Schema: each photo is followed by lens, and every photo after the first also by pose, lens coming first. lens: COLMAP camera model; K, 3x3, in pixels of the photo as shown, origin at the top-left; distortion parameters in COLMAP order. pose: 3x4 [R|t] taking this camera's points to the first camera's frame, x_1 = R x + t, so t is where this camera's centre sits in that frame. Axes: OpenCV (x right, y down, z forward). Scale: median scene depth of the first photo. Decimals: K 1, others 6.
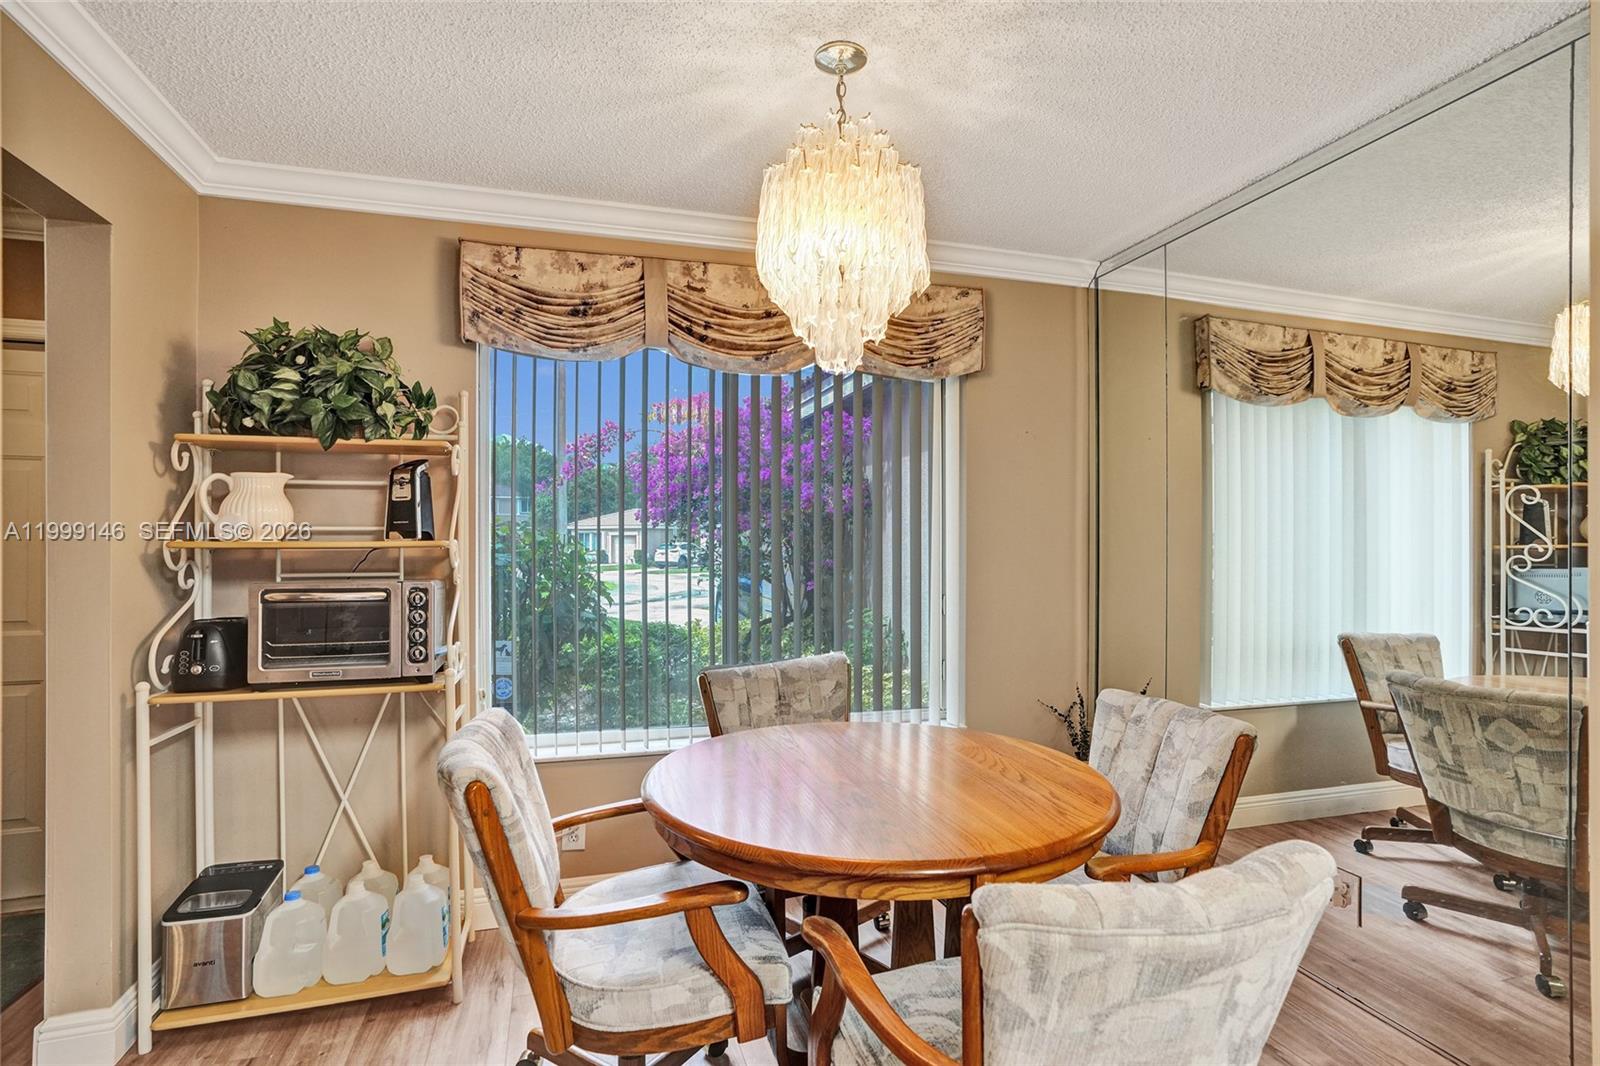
lens RADIAL K [[794.4, 0, 801.6], [0, 794.4, 543.5], [0, 0, 1]] dist [-0.058955, 0.035155]
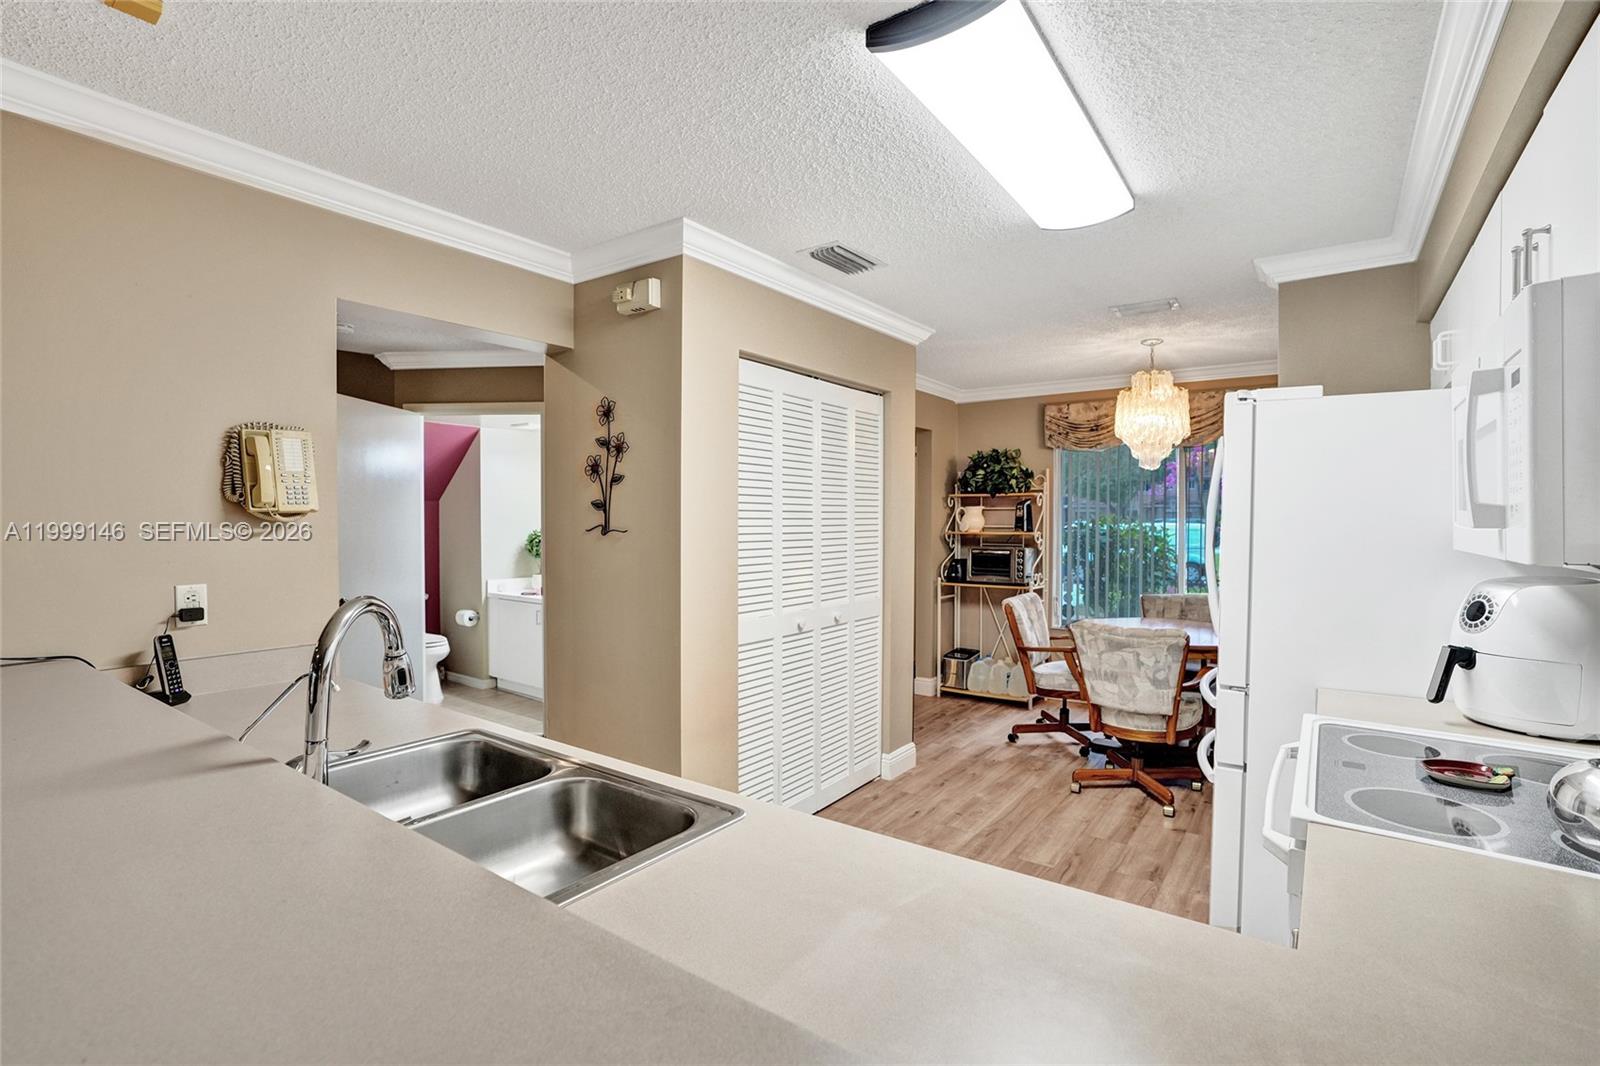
lens RADIAL K [[743.7, 0, 805.5], [0, 743.7, 524.3], [0, 0, 1]] dist [-0.063085, 0.026712]
pose [[0.609918, 0.009078, -0.792412, 0.982008], [-0.003155, 0.999954, 0.009027, -0.048228], [0.792458, -0.003006, 0.609919, -1.030961]]
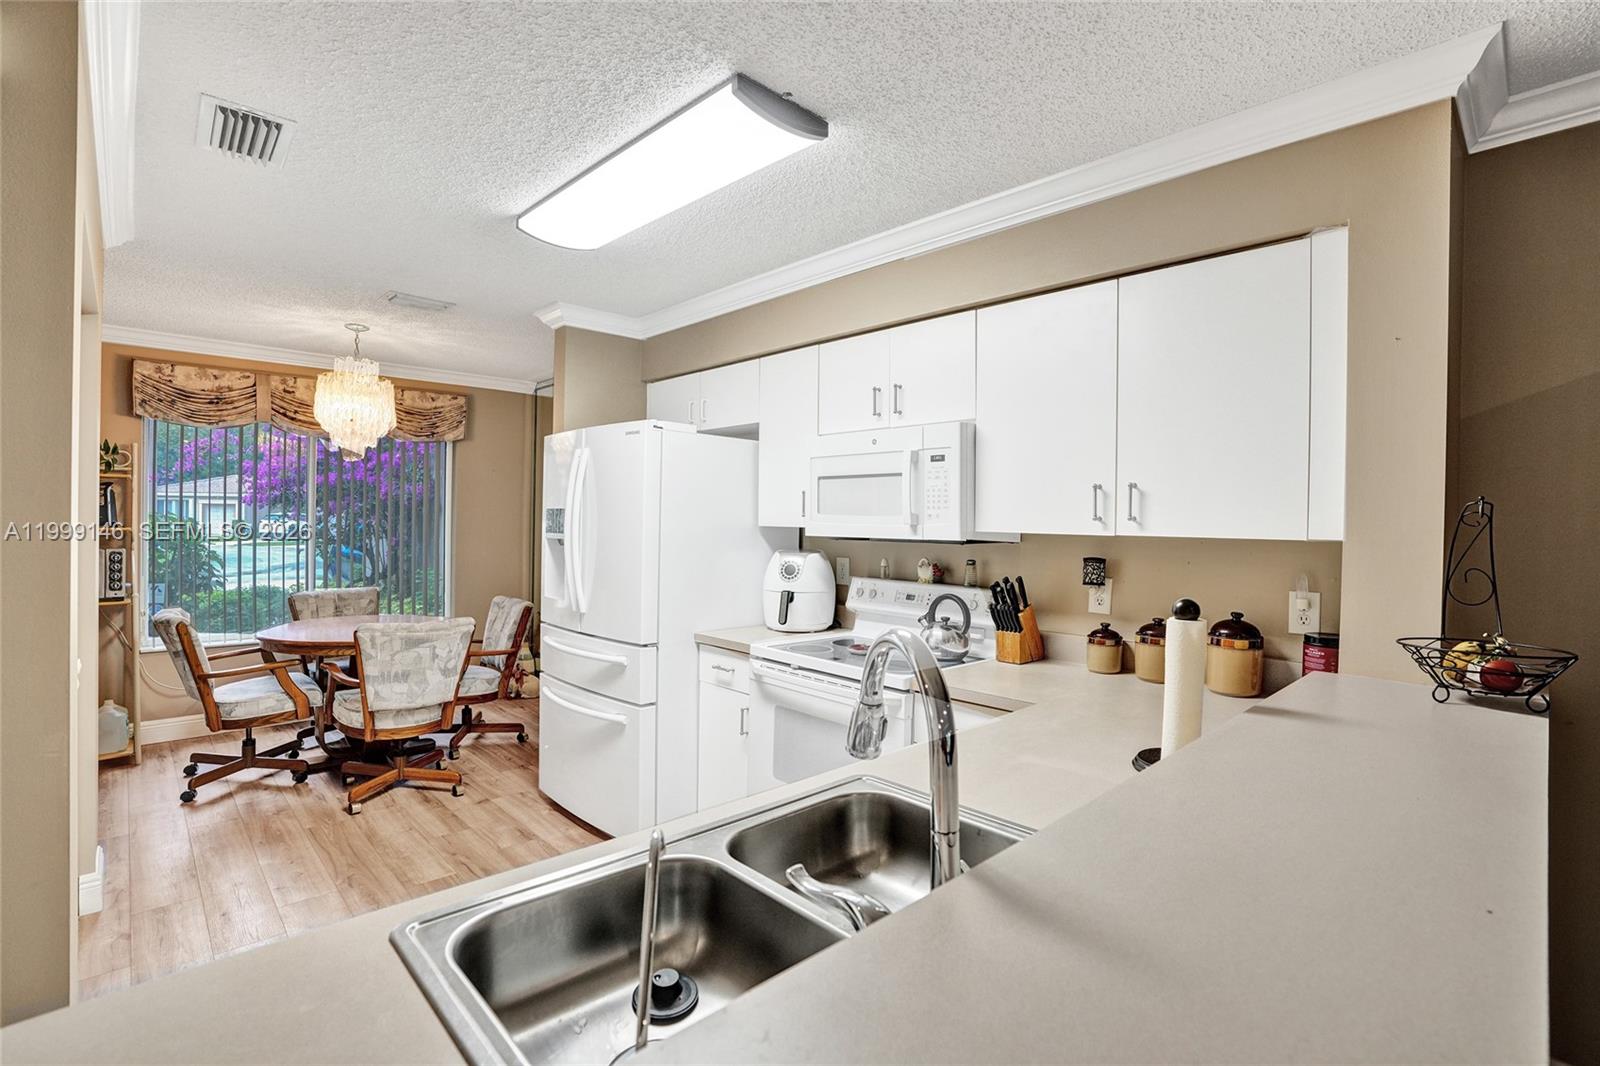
lens RADIAL K [[743.7, 0, 805.5], [0, 743.7, 524.3], [0, 0, 1]] dist [-0.063085, 0.026712]
pose [[0.893901, 0.011296, 0.448122, 0.227549], [-0.015725, 0.999857, 0.006165, -0.047266], [-0.447989, -0.012558, 0.893951, -1.268501]]
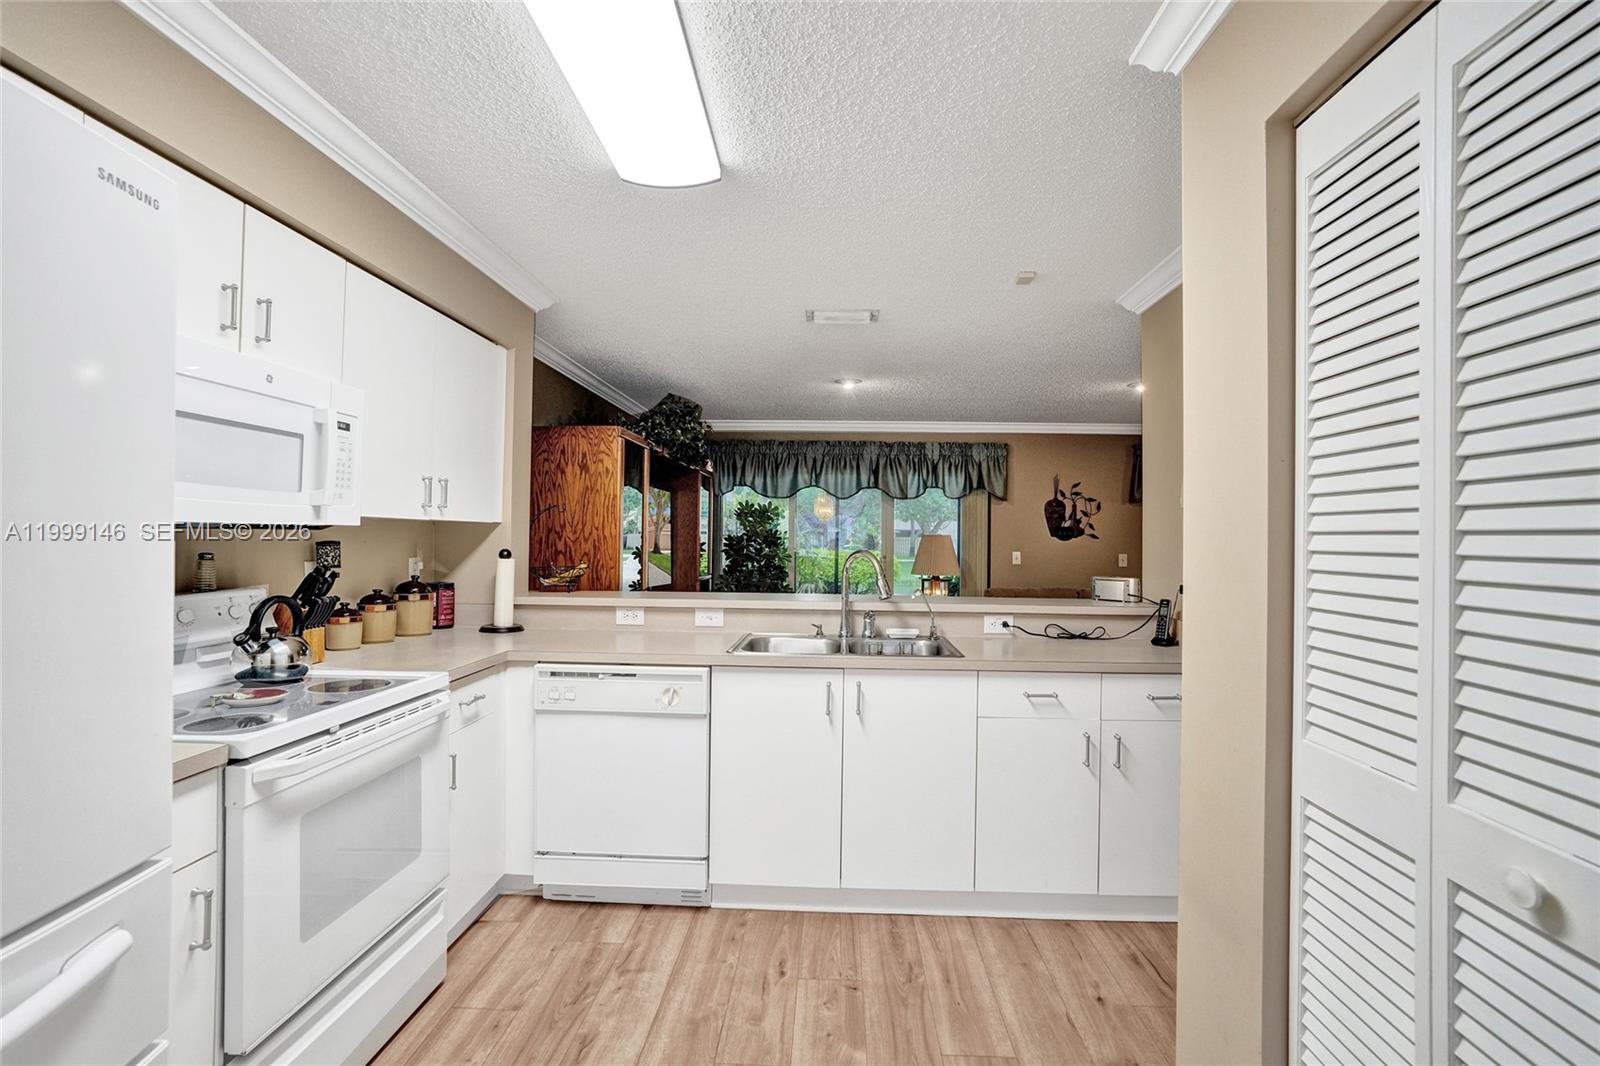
lens RADIAL K [[743.5, 0, 807.2], [0, 743.5, 531.0], [0, 0, 1]] dist [-0.073451, 0.030796]
pose [[-0.945150, -0.008455, 0.326528, 0.069476], [-0.012285, 0.999878, -0.009669, -0.011968], [-0.326406, -0.013150, -0.945138, 0.269261]]
